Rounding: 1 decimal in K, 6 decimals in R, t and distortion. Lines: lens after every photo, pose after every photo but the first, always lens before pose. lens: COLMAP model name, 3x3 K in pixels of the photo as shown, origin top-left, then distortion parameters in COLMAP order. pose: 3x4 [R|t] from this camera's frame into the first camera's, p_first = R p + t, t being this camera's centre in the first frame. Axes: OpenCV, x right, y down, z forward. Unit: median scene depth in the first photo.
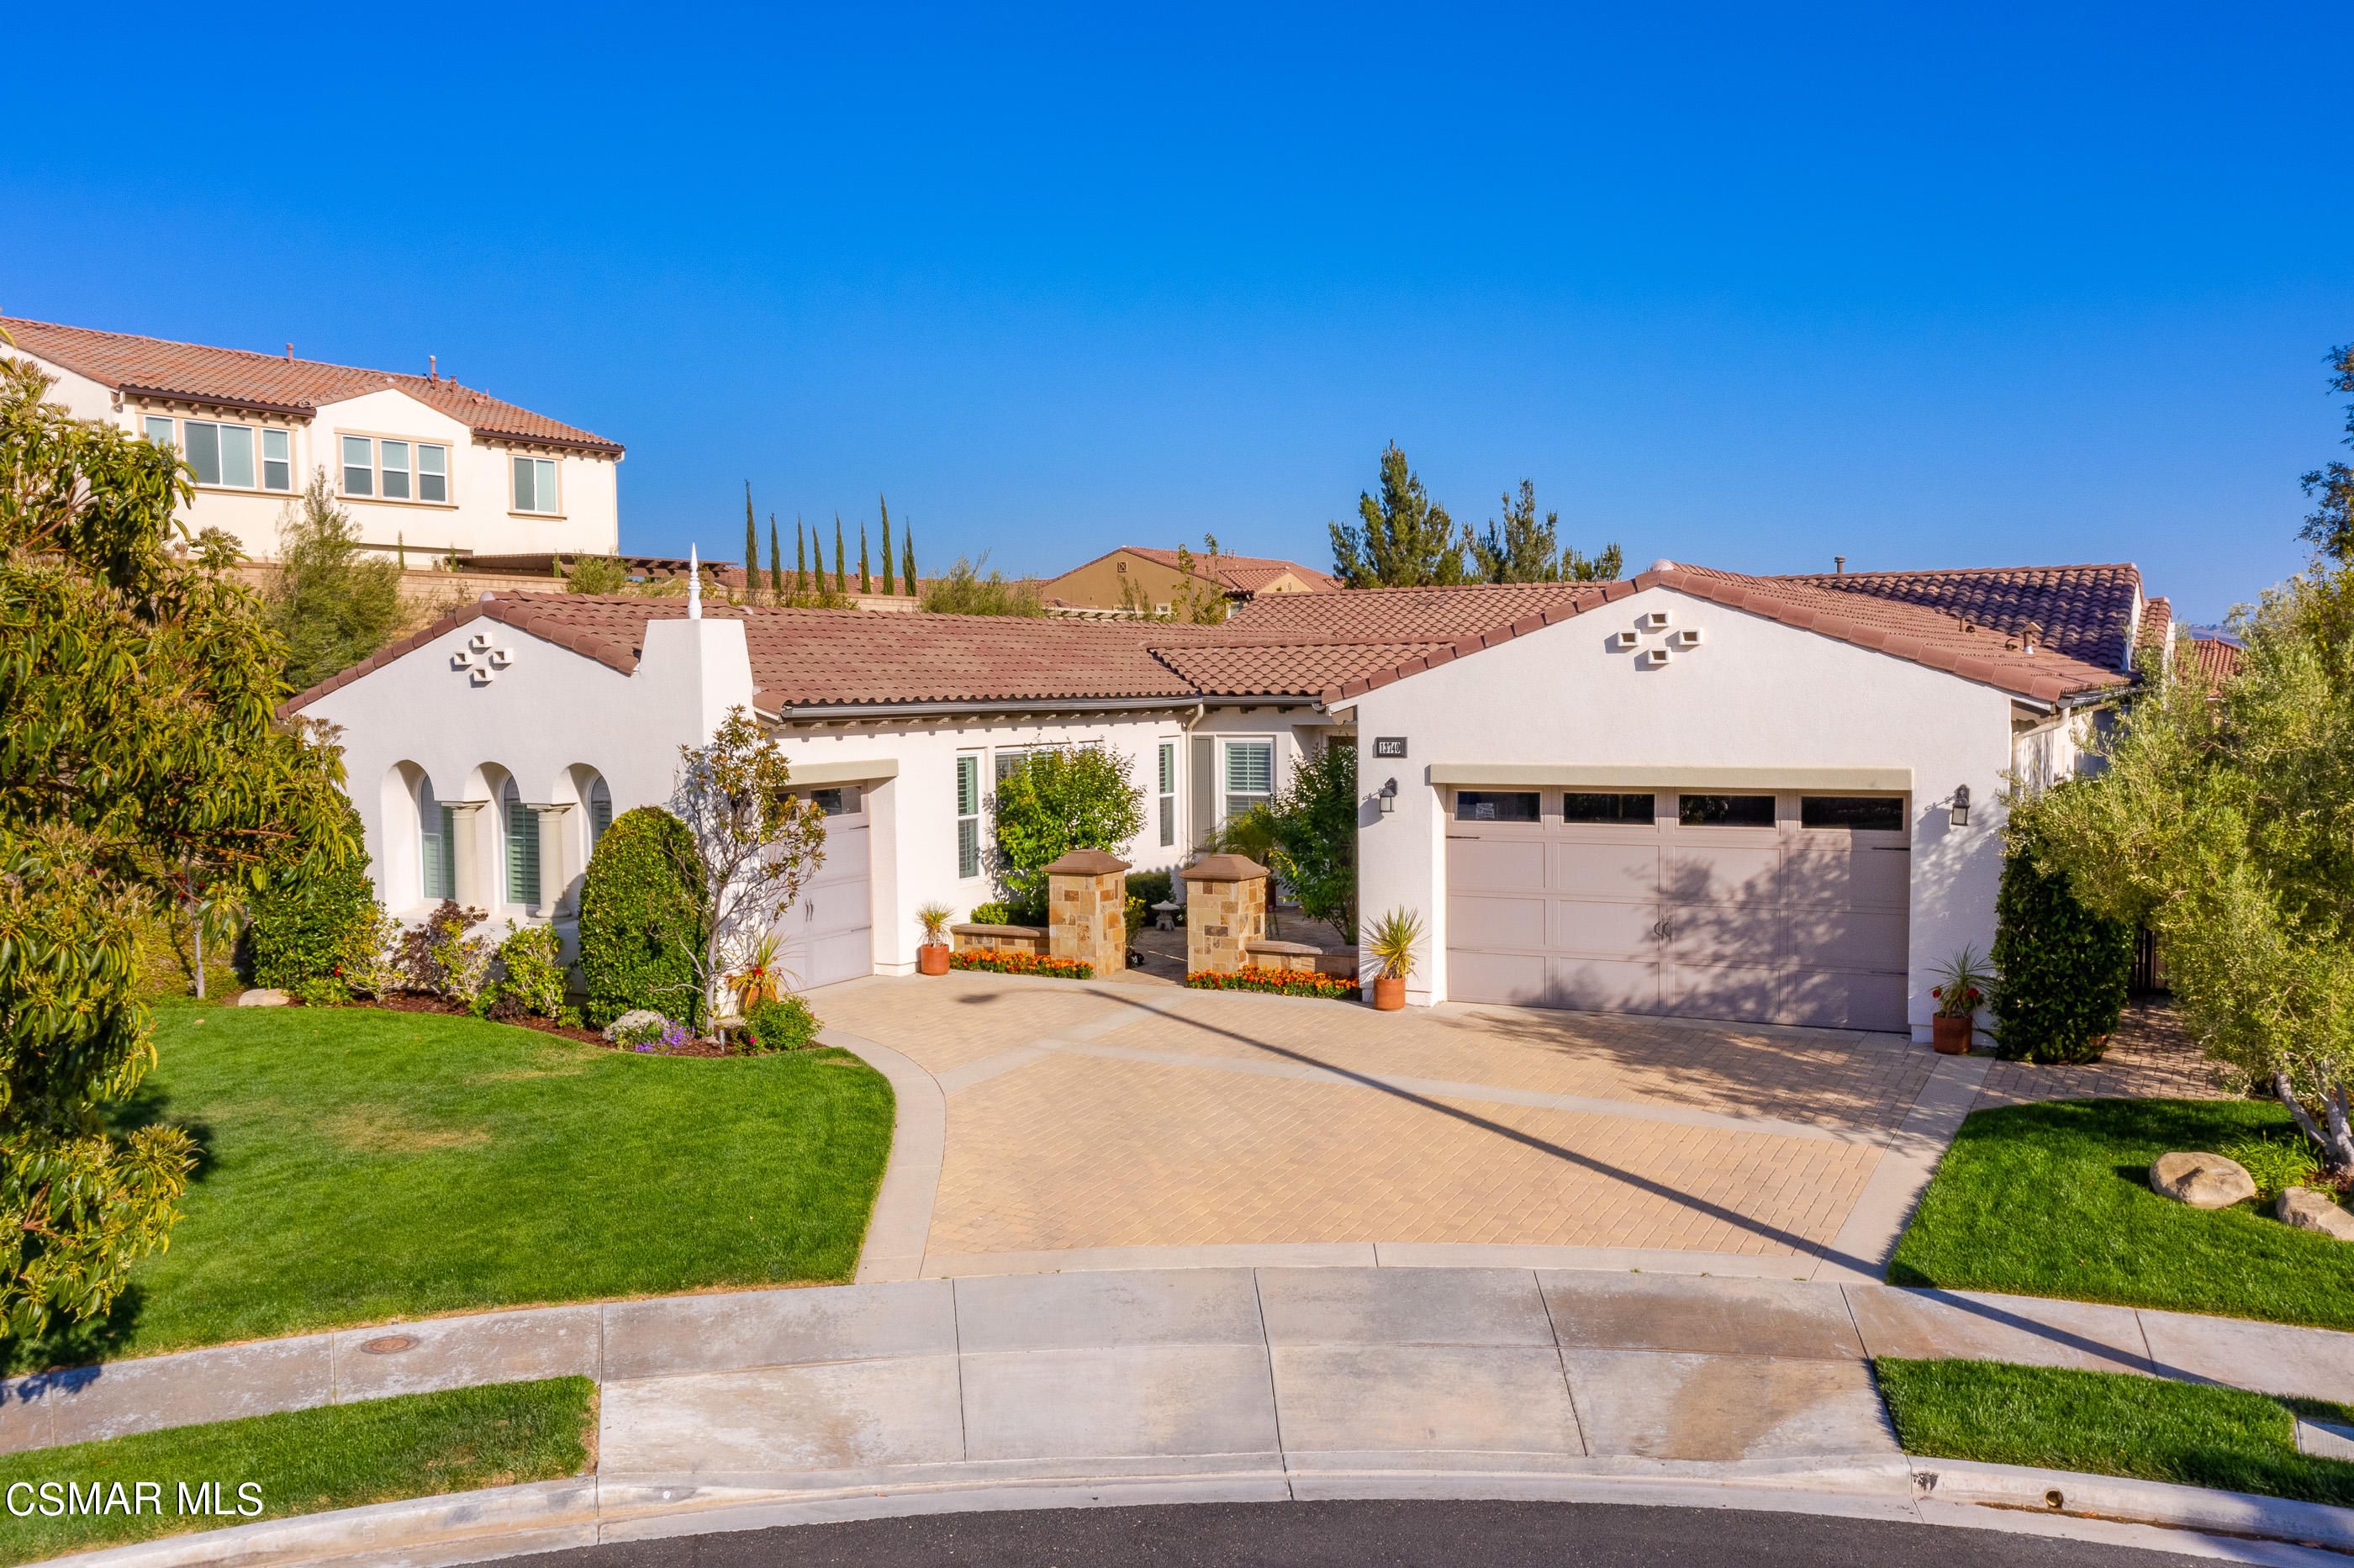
lens RADIAL K [[1870.7, 0, 1177.0], [0, 1870.7, 784.0], [0, 0, 1]] dist [-0.023951, 0.015354]
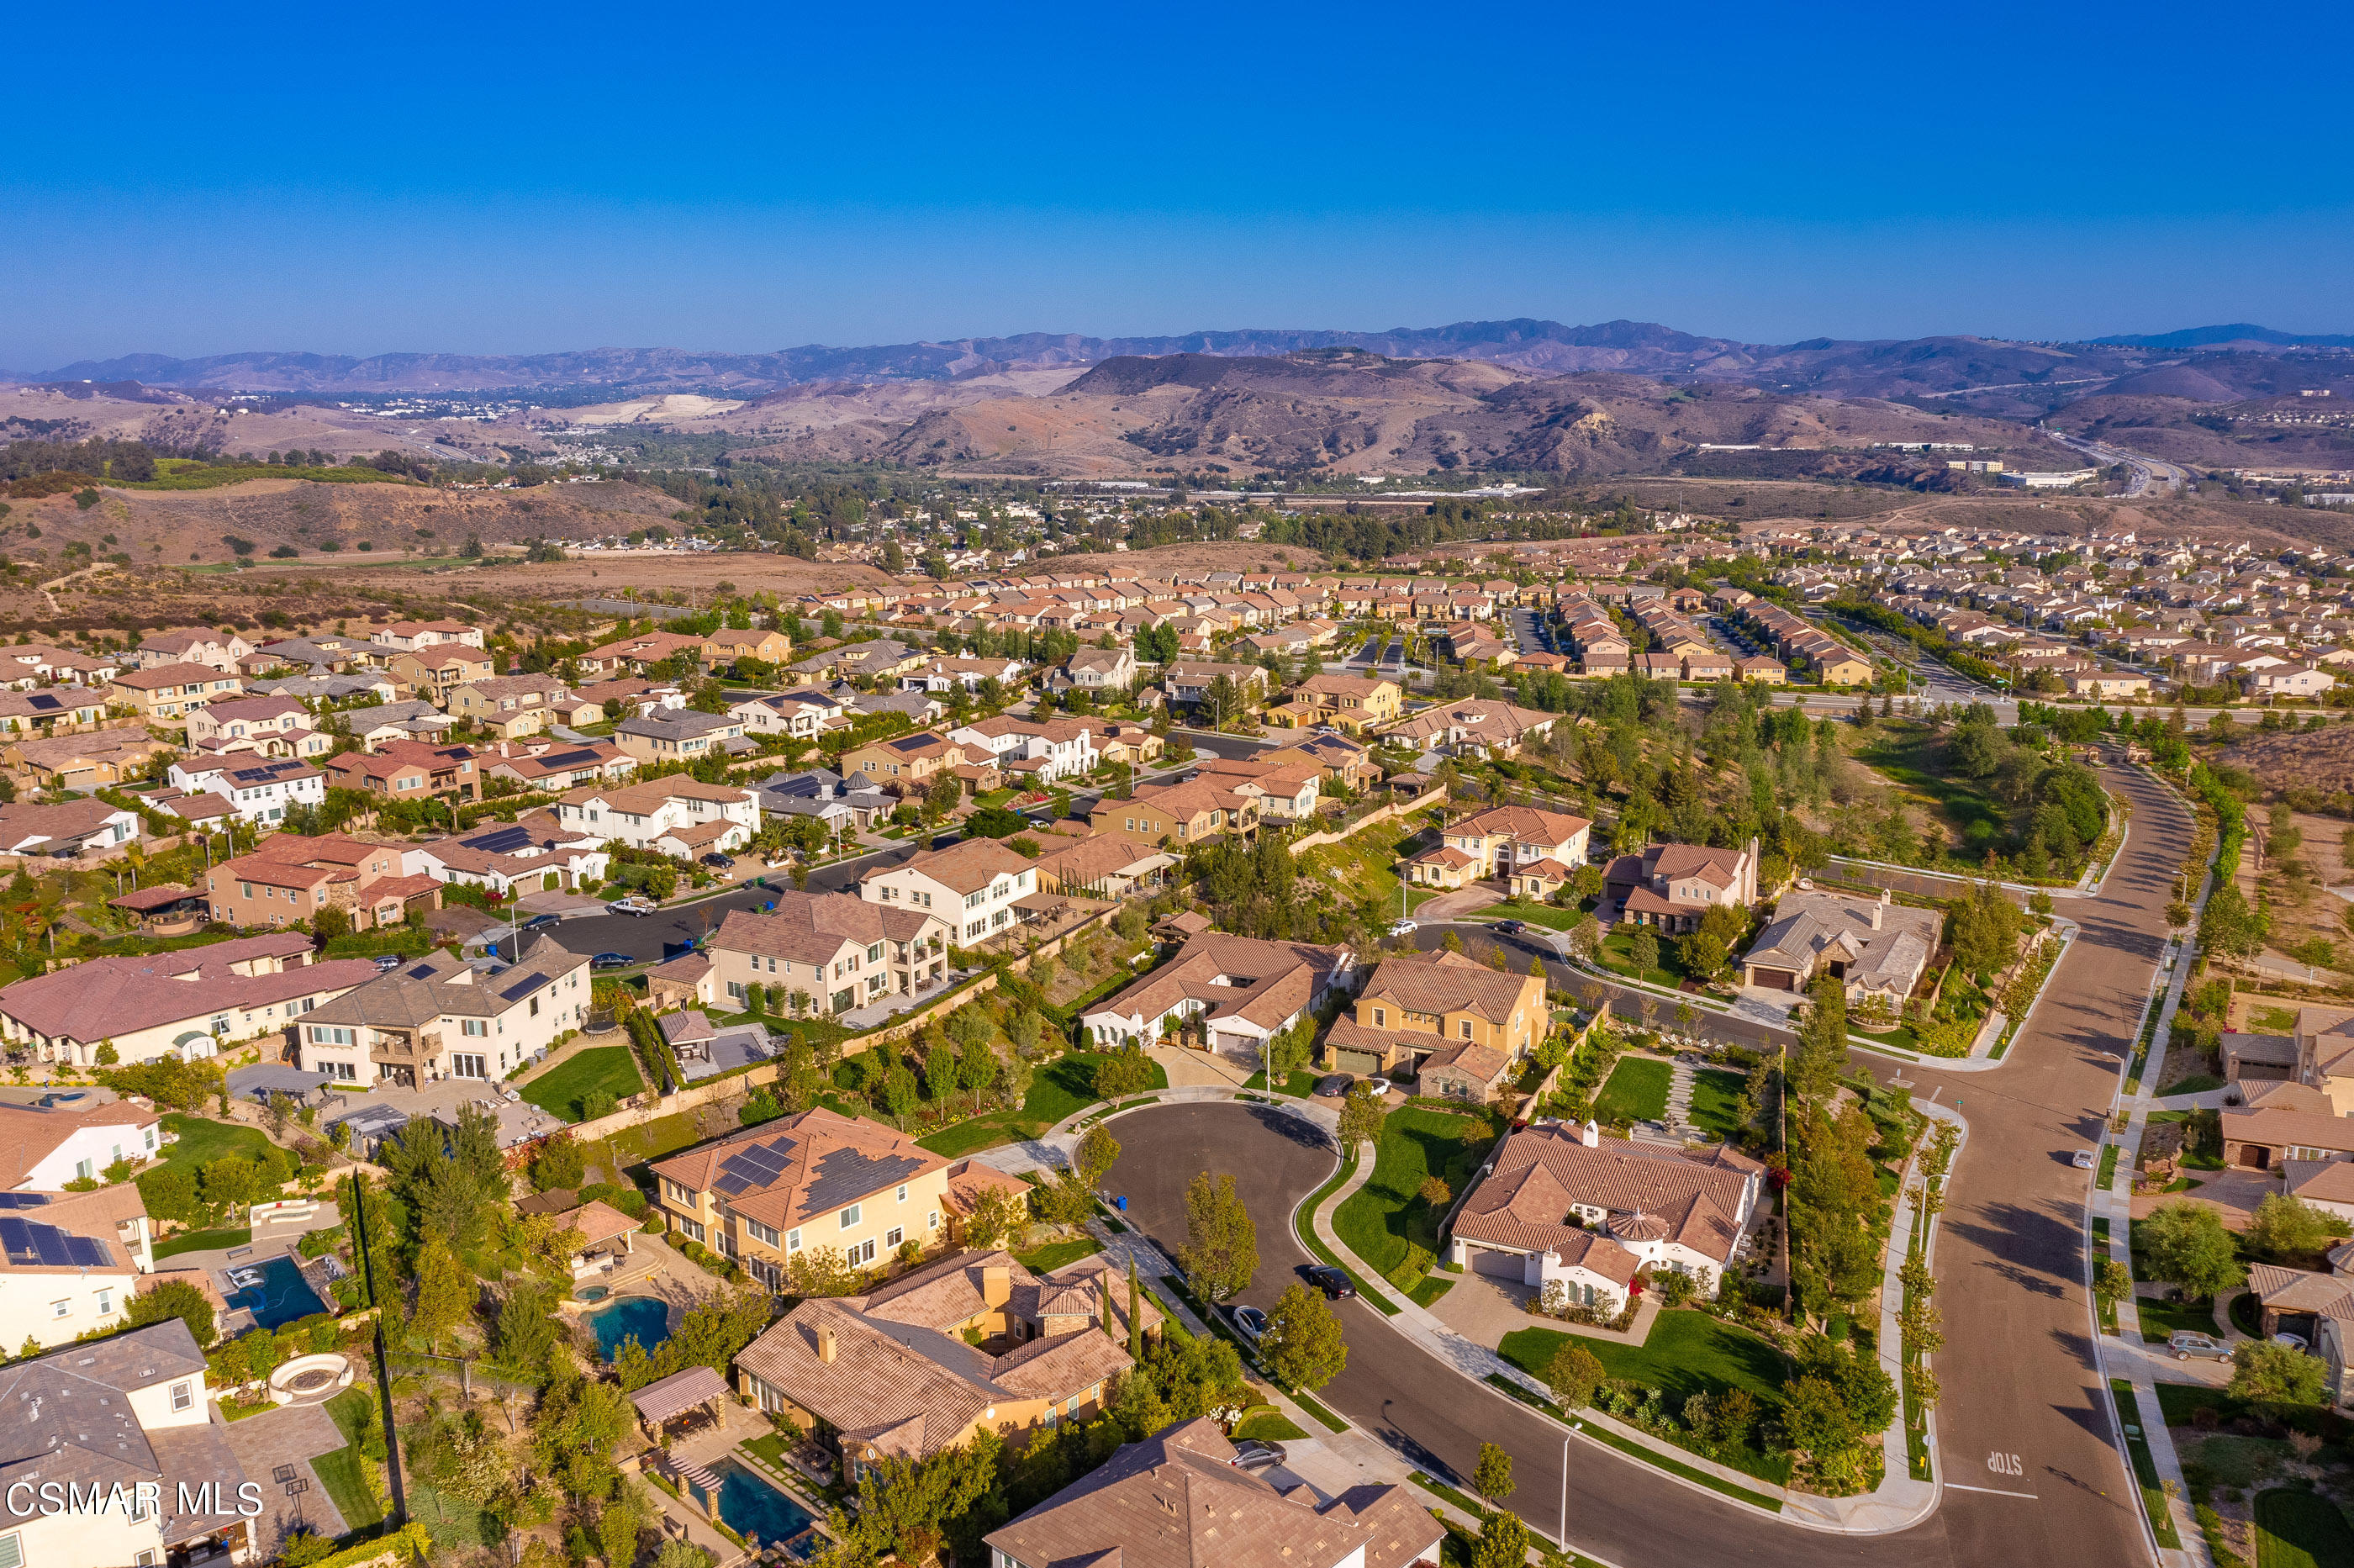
lens RADIAL K [[1870.7, 0, 1177.0], [0, 1870.7, 784.0], [0, 0, 1]] dist [-0.023951, 0.015354]
pose [[0.998969, -0.002241, 0.045348, -0.463946], [-0.006284, 0.982341, 0.186994, -2.898773], [-0.044966, -0.187087, 0.981314, -7.769524]]
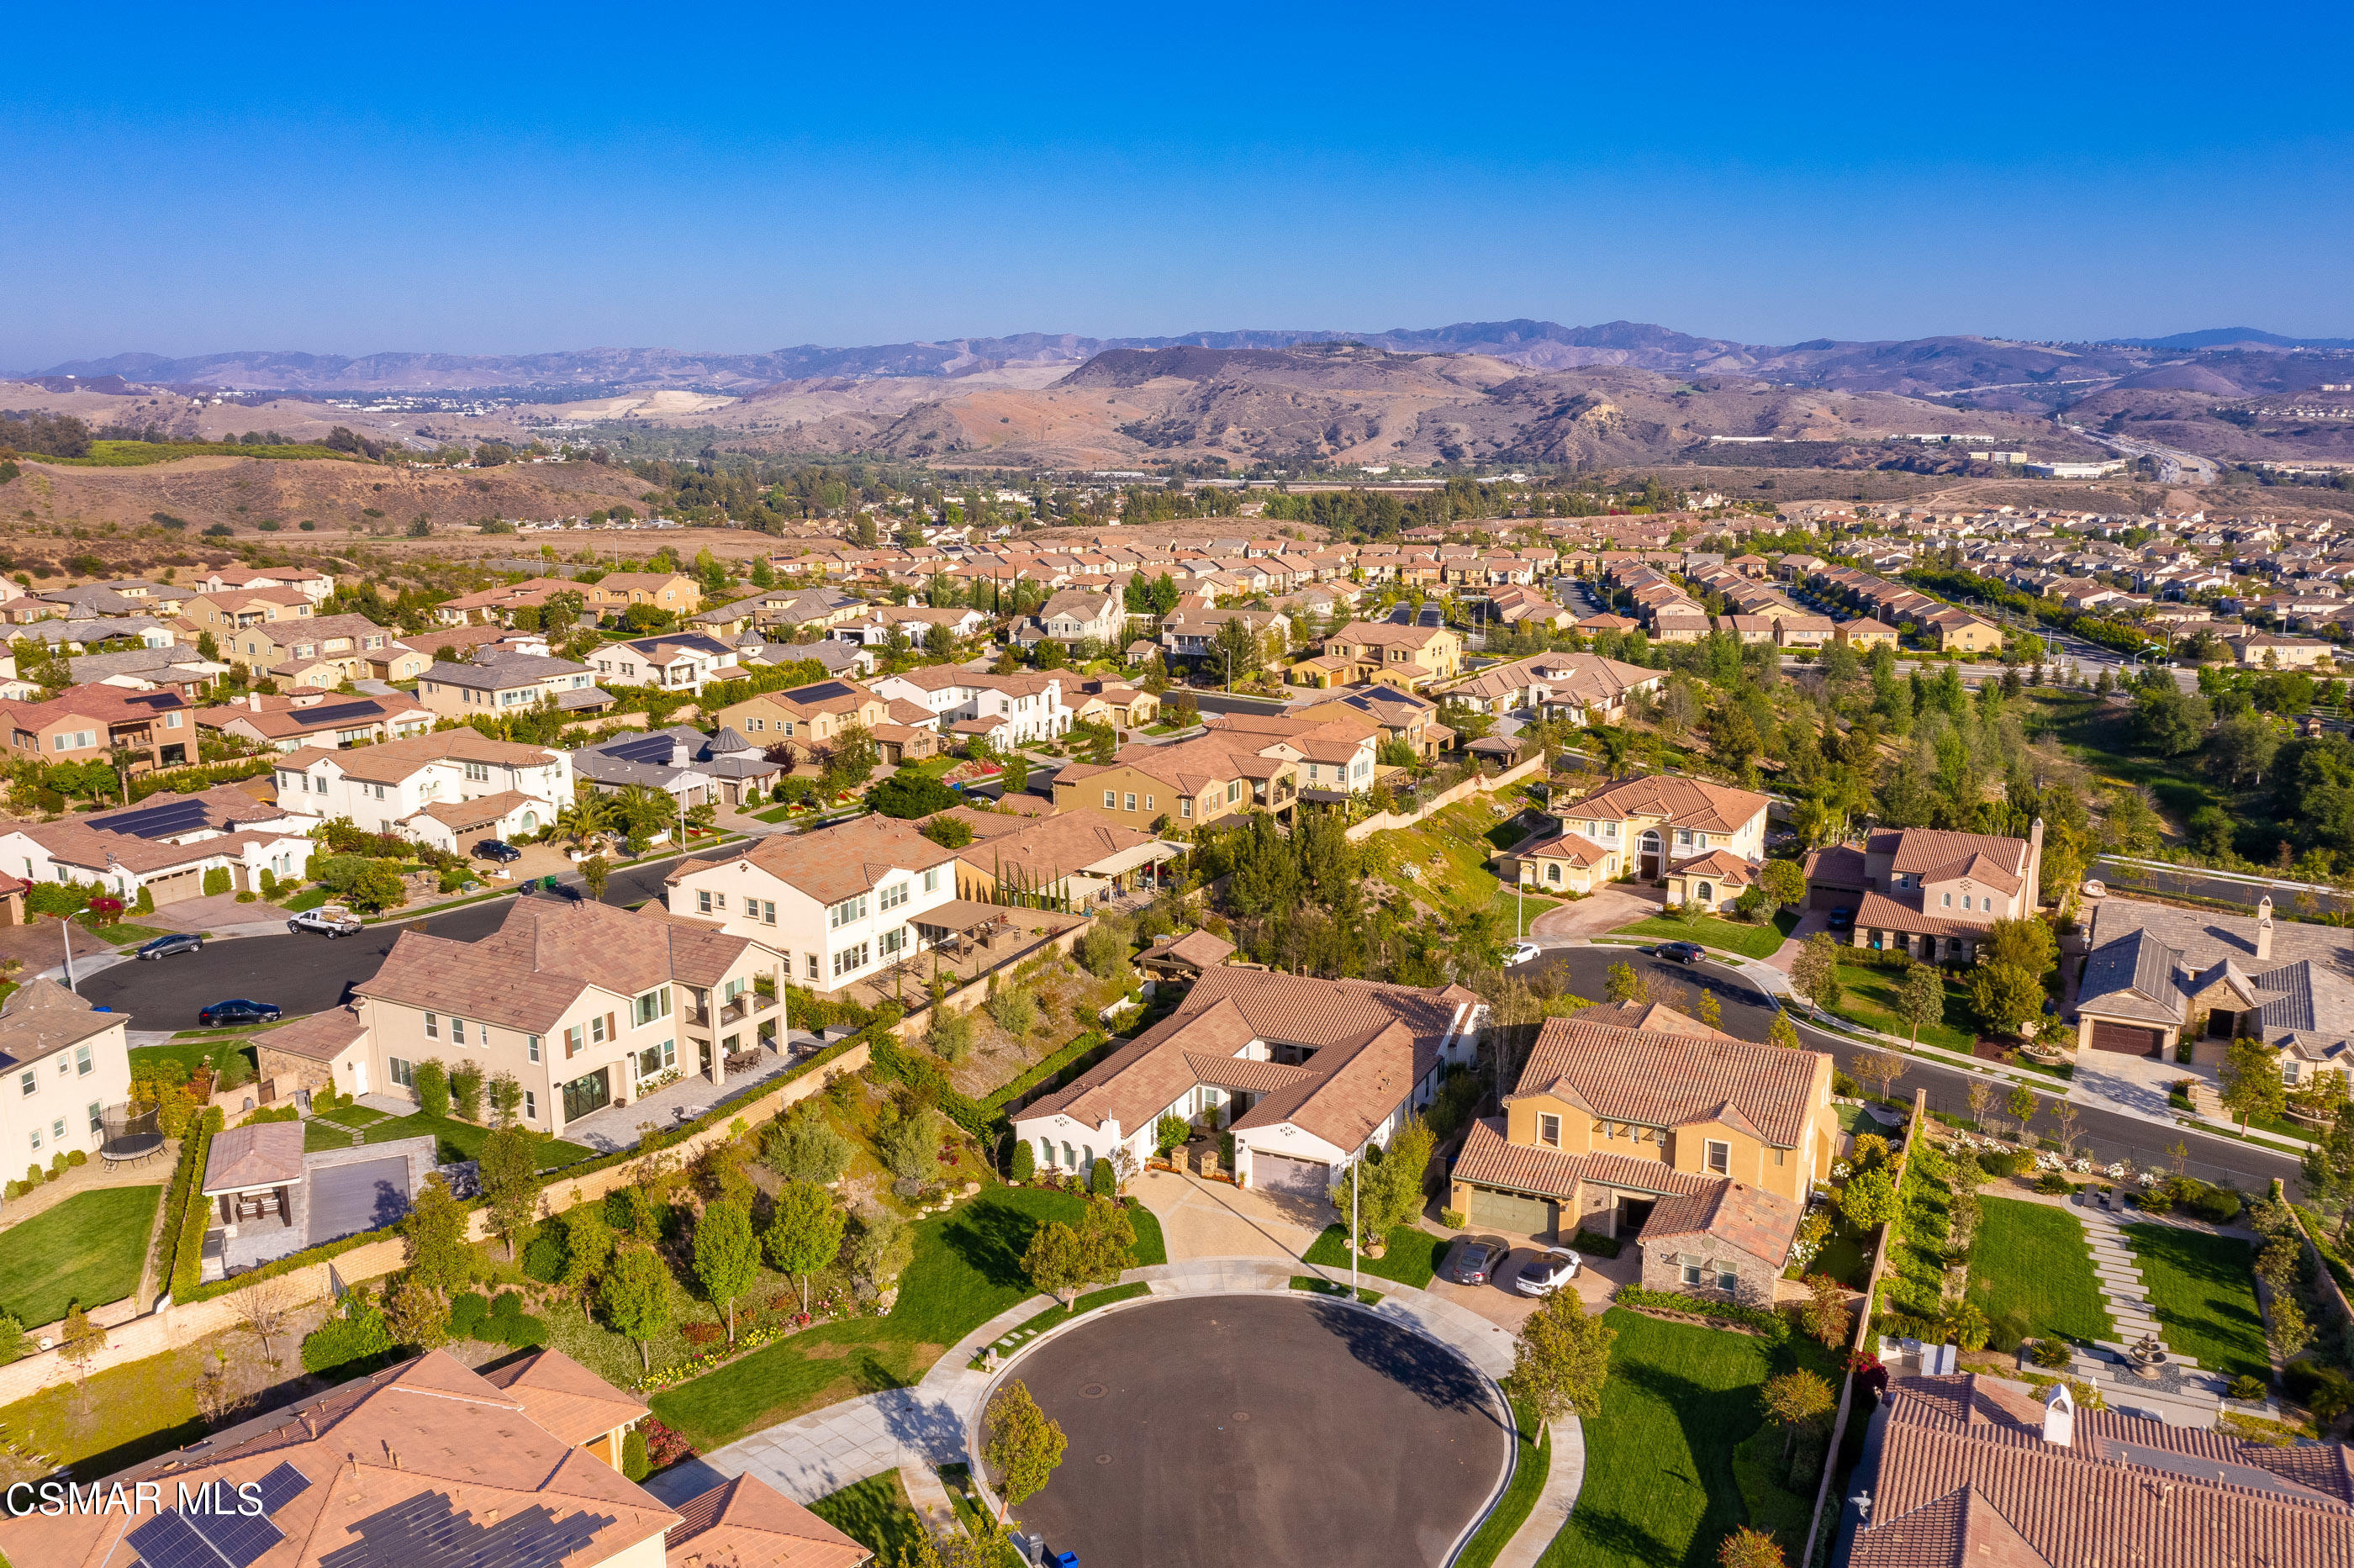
lens RADIAL K [[1870.7, 0, 1177.0], [0, 1870.7, 784.0], [0, 0, 1]] dist [-0.023951, 0.015354]
pose [[0.998873, -0.000607, 0.047466, -0.307447], [-0.008202, 0.982674, 0.185159, -1.931686], [-0.046756, -0.185340, 0.981561, -3.853134]]
